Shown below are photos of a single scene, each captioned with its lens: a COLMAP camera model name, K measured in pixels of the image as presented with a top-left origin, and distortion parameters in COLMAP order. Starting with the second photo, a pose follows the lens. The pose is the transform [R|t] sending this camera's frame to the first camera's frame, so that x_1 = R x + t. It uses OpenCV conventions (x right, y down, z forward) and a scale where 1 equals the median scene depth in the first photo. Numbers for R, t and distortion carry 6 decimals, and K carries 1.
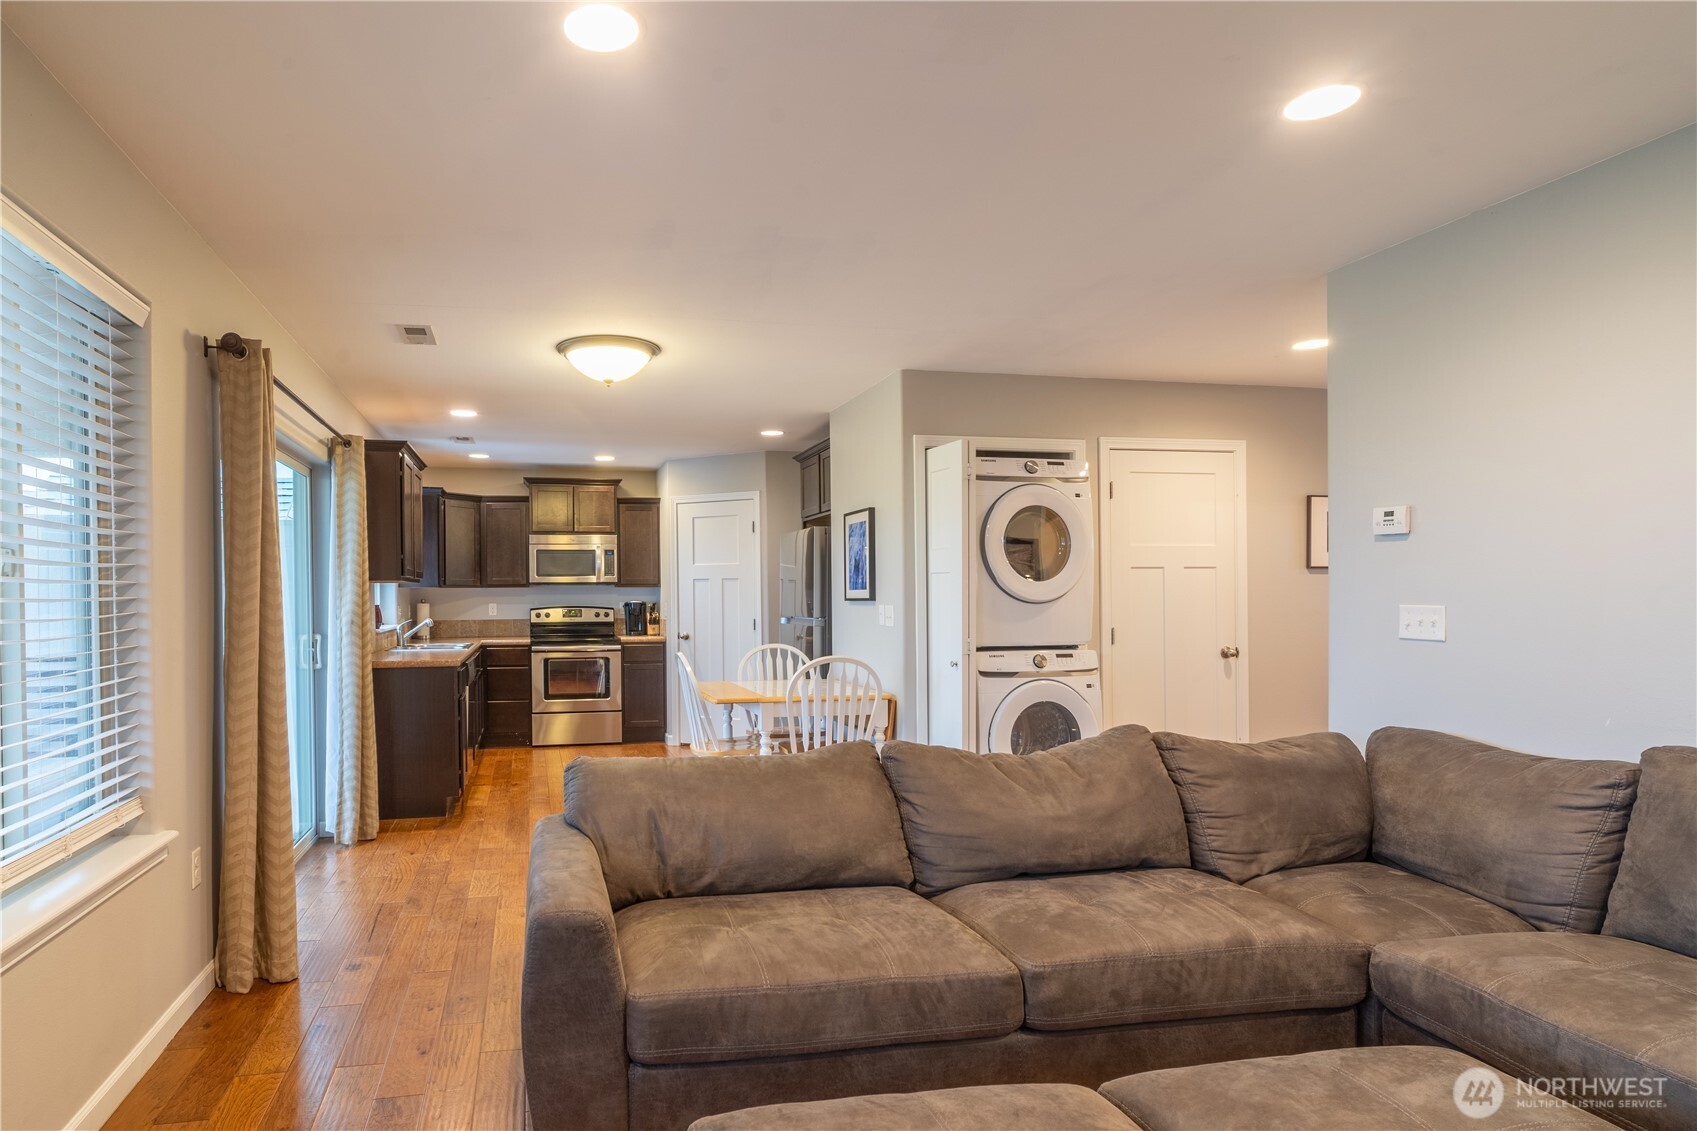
lens RADIAL K [[958.6, 0, 730.6], [0, 958.6, 605.4], [0, 0, 1]] dist [0.001207, 0.000041]
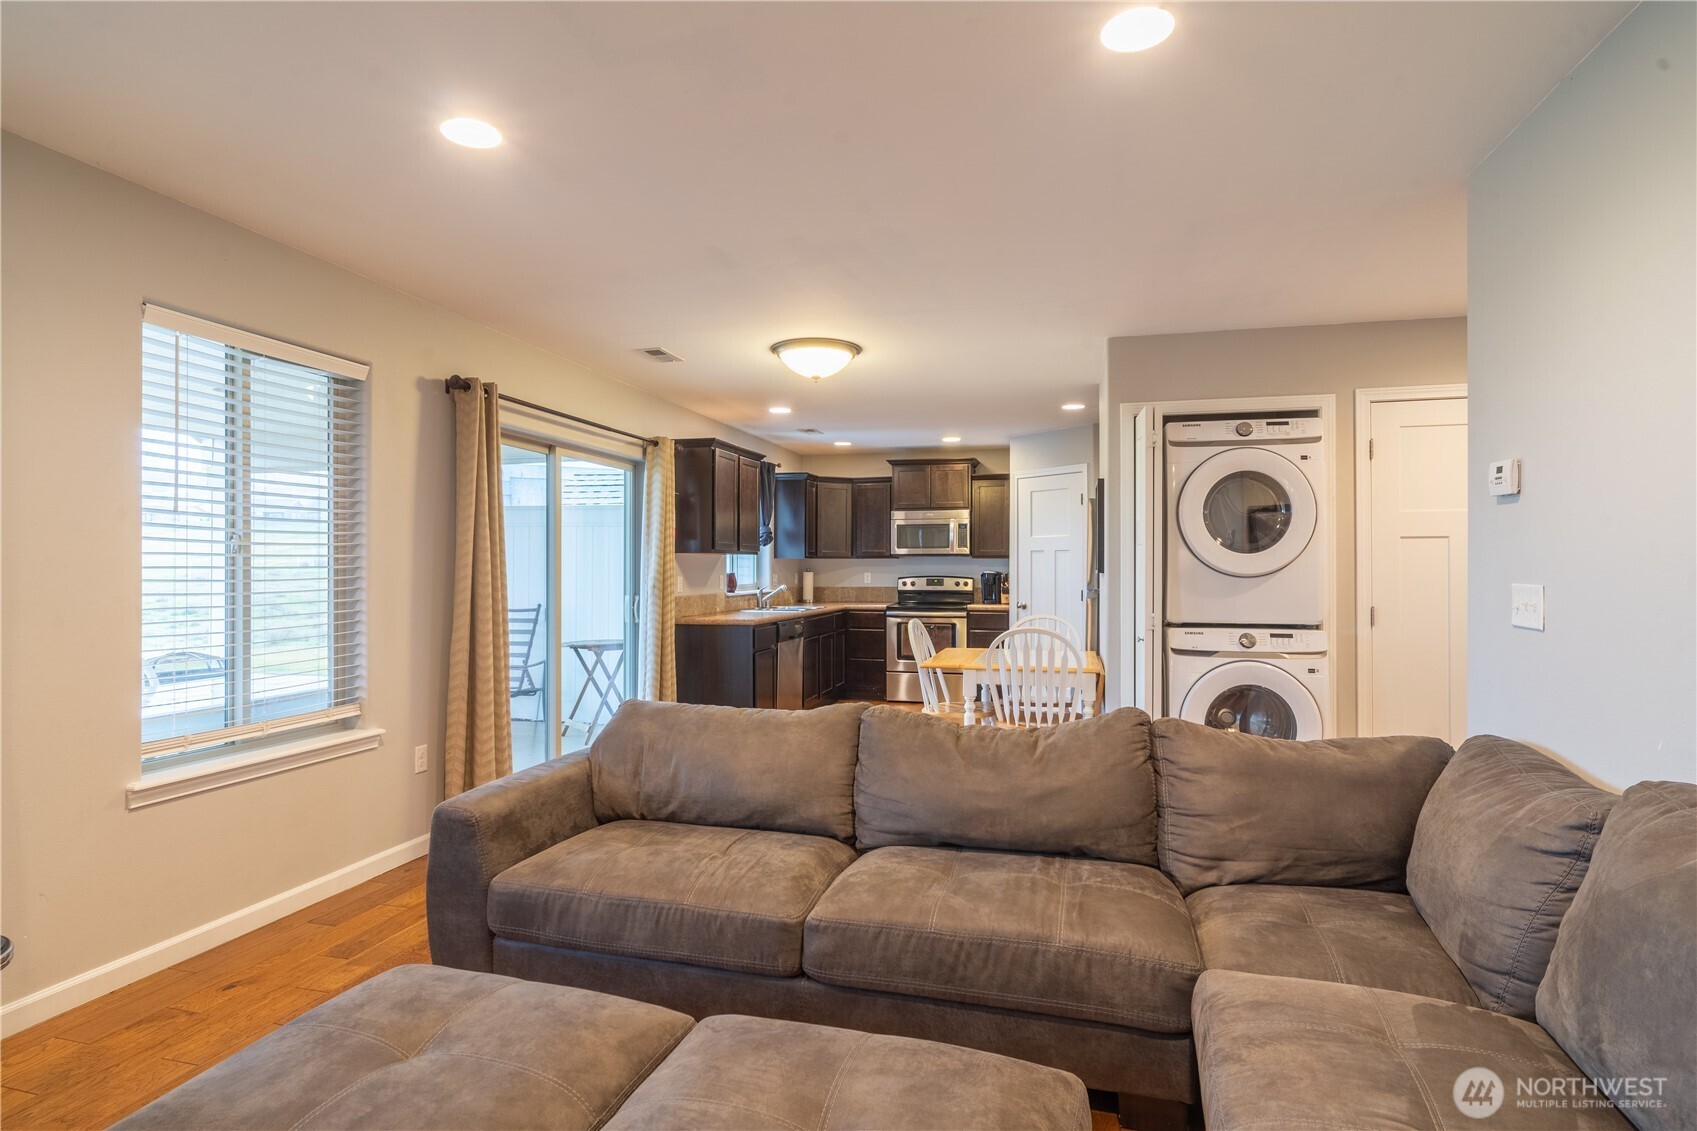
lens RADIAL K [[909.9, 0, 857.5], [0, 909.9, 565.8], [0, 0, 1]] dist [-0.001047, 0.000937]
pose [[0.894947, 0.005601, -0.446137, 0.337873], [-0.010065, 0.999920, -0.007638, -0.002638], [0.446059, 0.011326, 0.894932, 0.049673]]
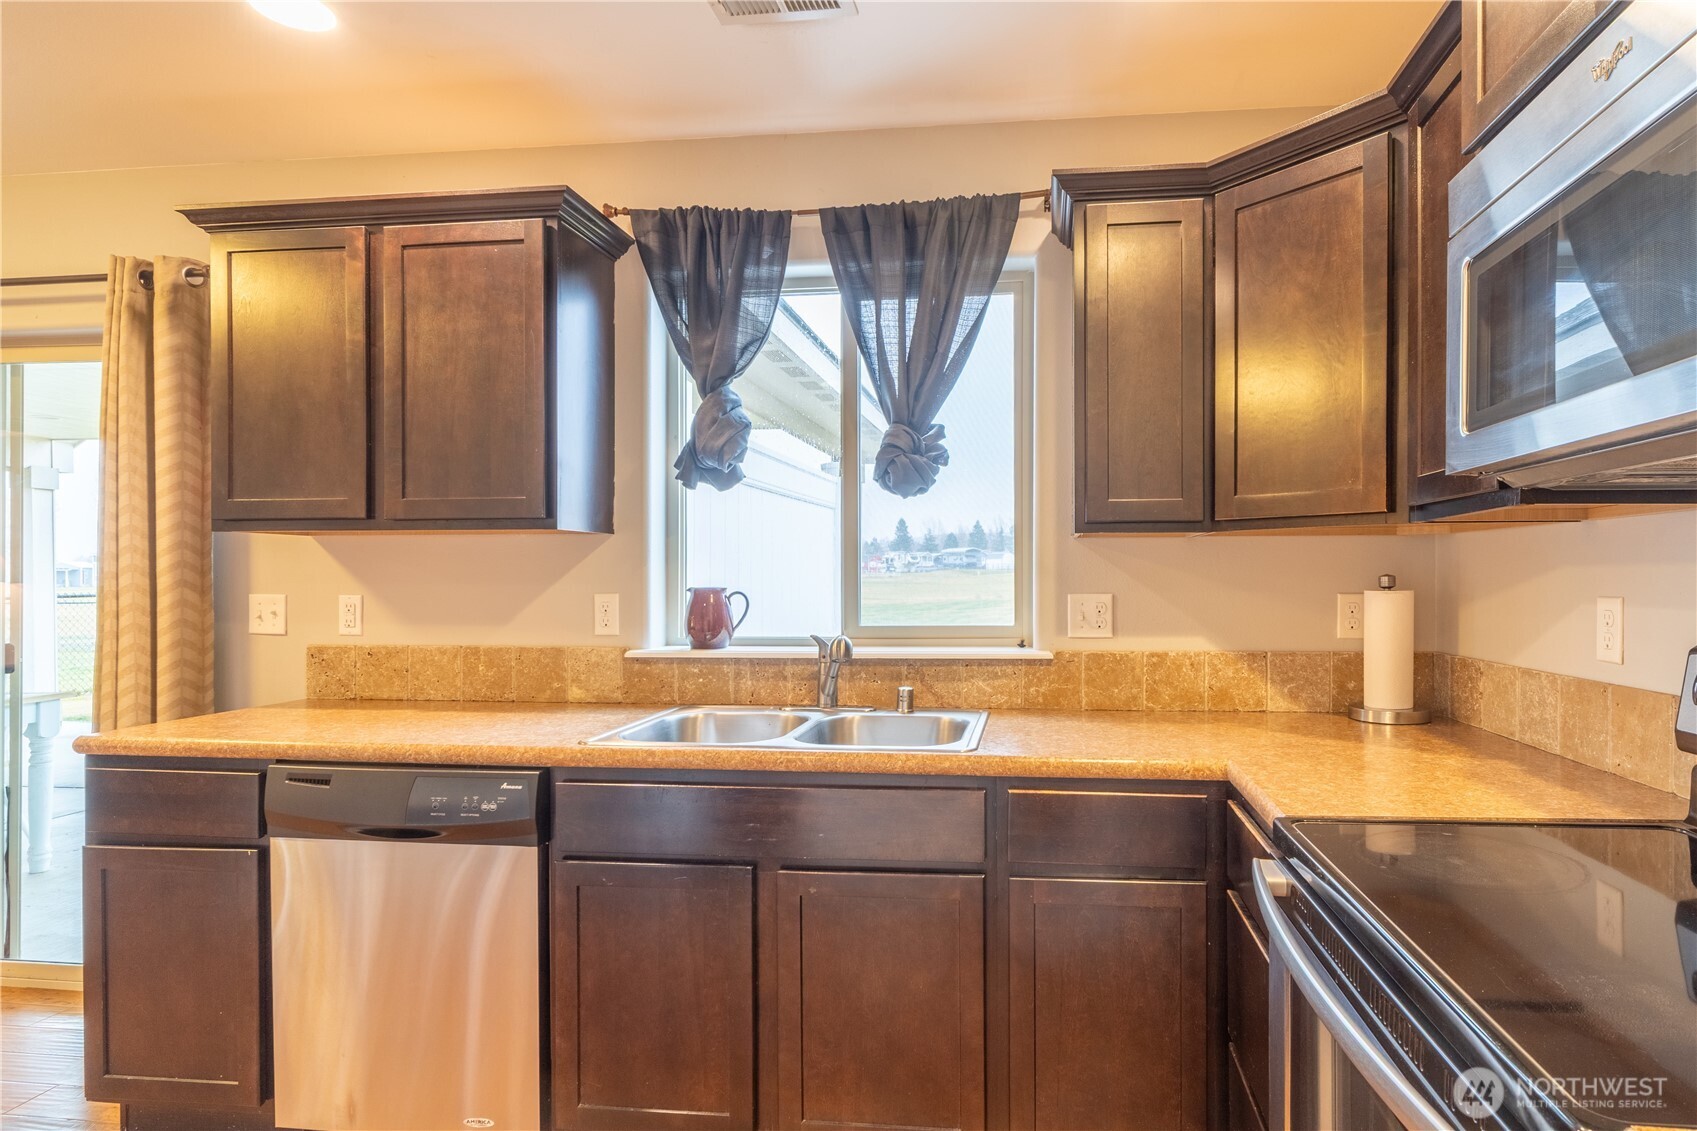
lens RADIAL K [[909.9, 0, 845.3], [0, 909.9, 579.2], [0, 0, 1]] dist [-0.001047, 0.000937]
pose [[-0.297937, 0.011577, -0.954515, -0.040852], [-0.006825, 0.999875, 0.014258, -0.011724], [0.954561, 0.010763, -0.297820, 1.375967]]
